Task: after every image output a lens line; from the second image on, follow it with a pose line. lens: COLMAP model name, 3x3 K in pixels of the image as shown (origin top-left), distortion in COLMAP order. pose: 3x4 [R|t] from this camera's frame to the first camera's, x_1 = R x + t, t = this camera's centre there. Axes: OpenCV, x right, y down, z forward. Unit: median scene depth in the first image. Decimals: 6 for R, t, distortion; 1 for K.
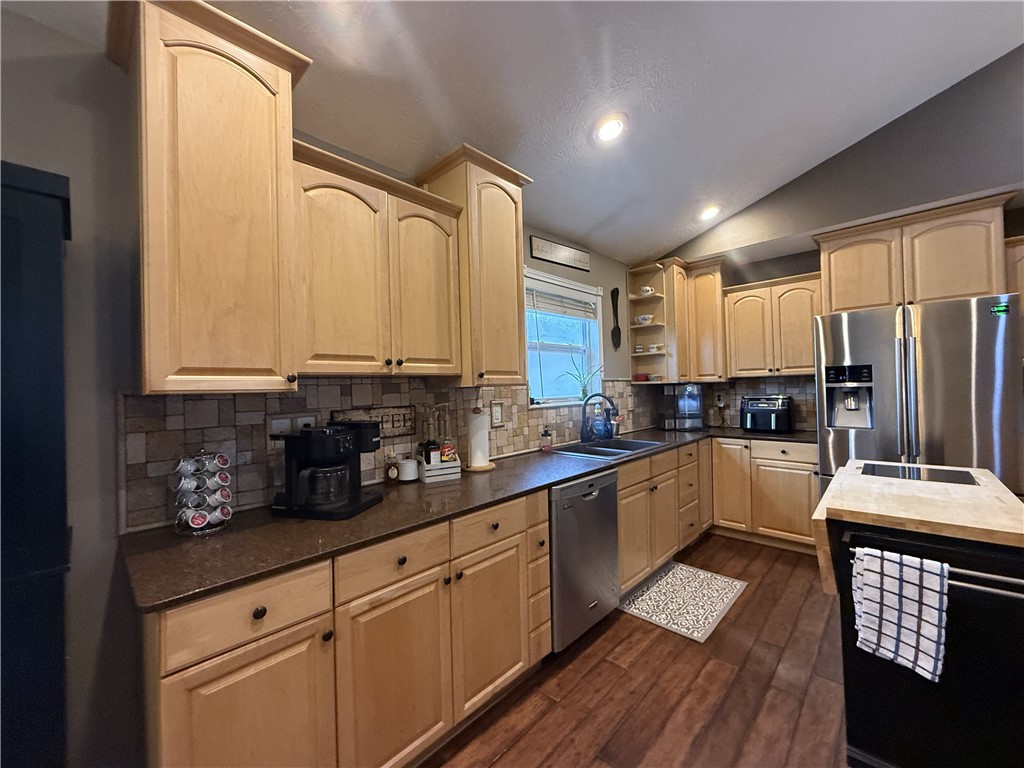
lens RADIAL K [[407.6, 0, 509.1], [0, 407.6, 383.6], [0, 0, 1]] dist [-0.003138, 0.000992]
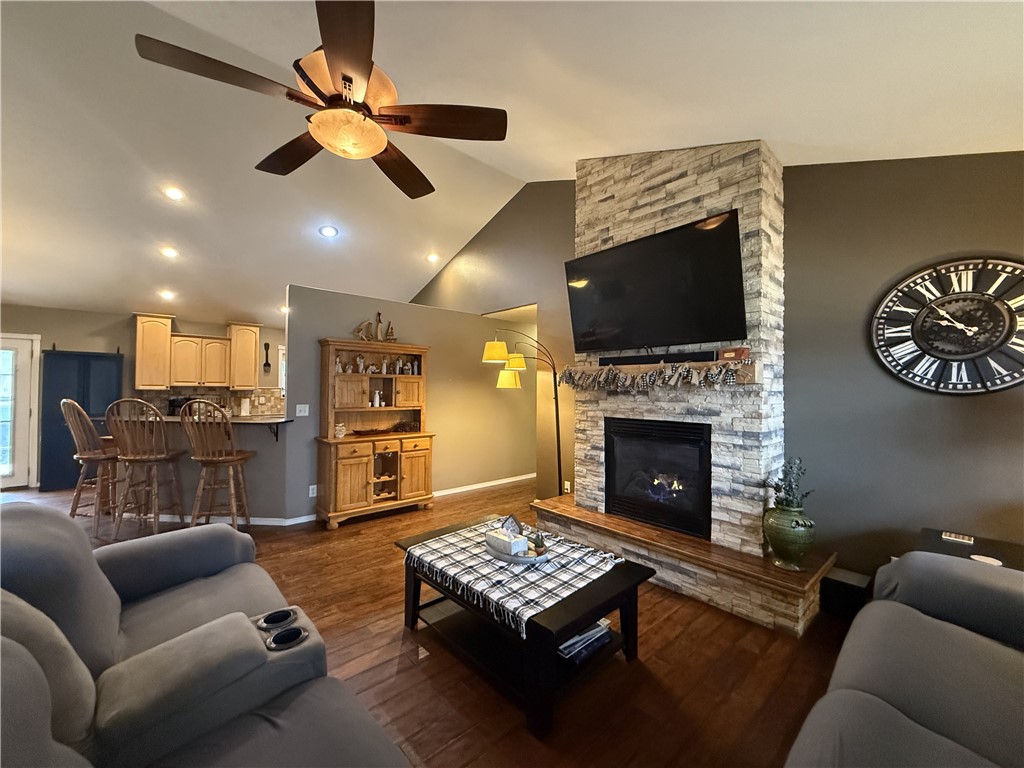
lens RADIAL K [[407.6, 0, 508.6], [0, 407.6, 382.8], [0, 0, 1]] dist [-0.003138, 0.000992]
pose [[0.995540, 0.037997, -0.086351, 1.740694], [-0.038221, 0.999269, -0.000937, -0.096607], [0.086252, 0.004233, 0.996264, -1.529191]]
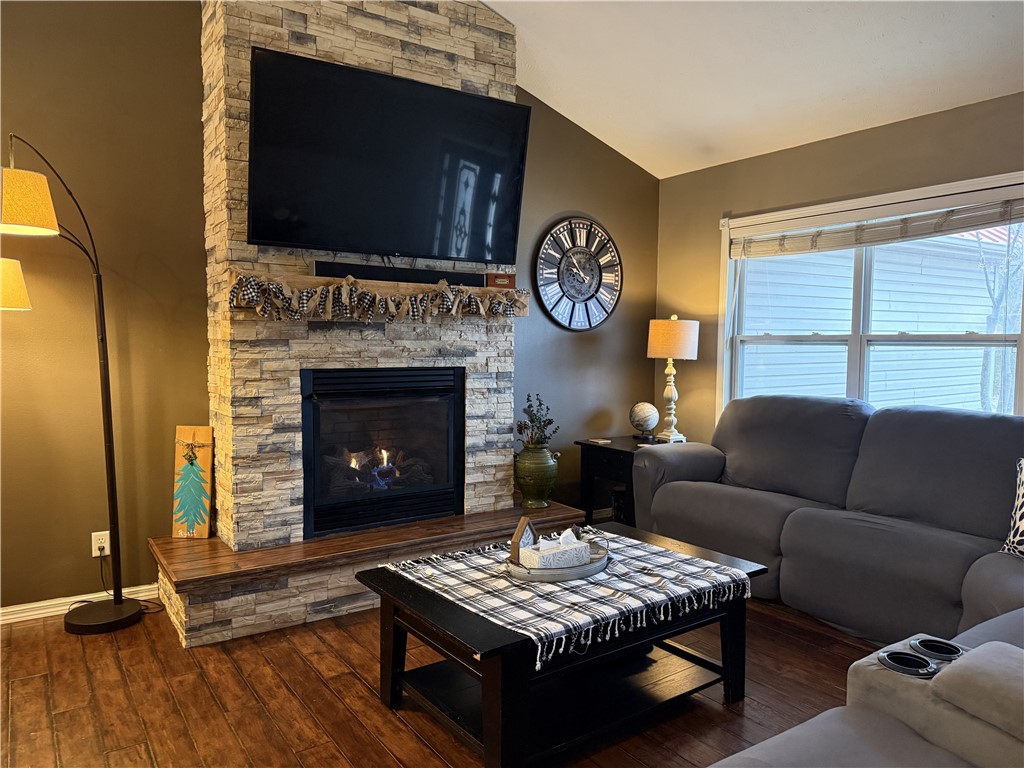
lens RADIAL K [[713.0, 0, 511.3], [0, 713.0, 394.3], [0, 0, 1]] dist [0.056198, -0.070745]
pose [[0.210232, -0.036579, 0.976967, 0.791122], [-0.023762, 0.998813, 0.042510, -0.019984], [-0.977363, -0.032152, 0.209113, -0.840149]]
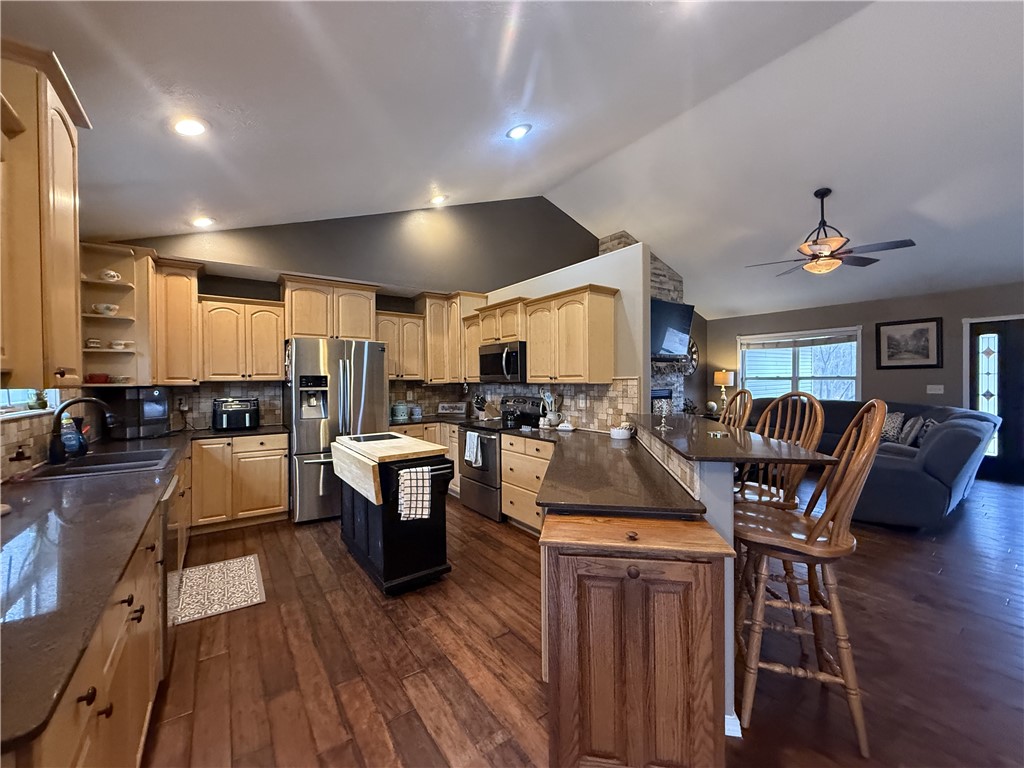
lens RADIAL K [[407.6, 0, 509.0], [0, 407.6, 384.6], [0, 0, 1]] dist [-0.003138, 0.000992]
pose [[0.191618, 0.015423, 0.981348, -0.426502], [-0.007581, 0.999870, -0.014234, 0.003118], [-0.981440, -0.004712, 0.191710, 0.043671]]
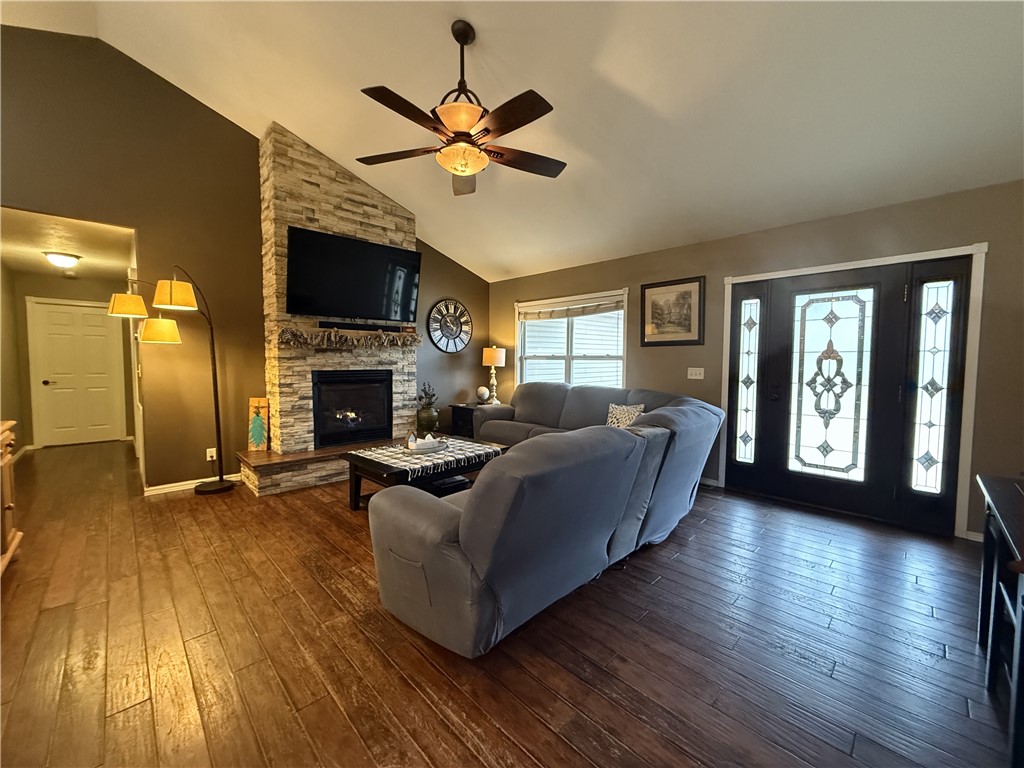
lens RADIAL K [[407.6, 0, 509.6], [0, 407.6, 385.1], [0, 0, 1]] dist [-0.003138, 0.000992]
pose [[0.039403, -0.029523, 0.998787, 0.429414], [-0.018922, 0.999362, 0.030286, -0.007934], [-0.999044, -0.020093, 0.038819, -1.024285]]
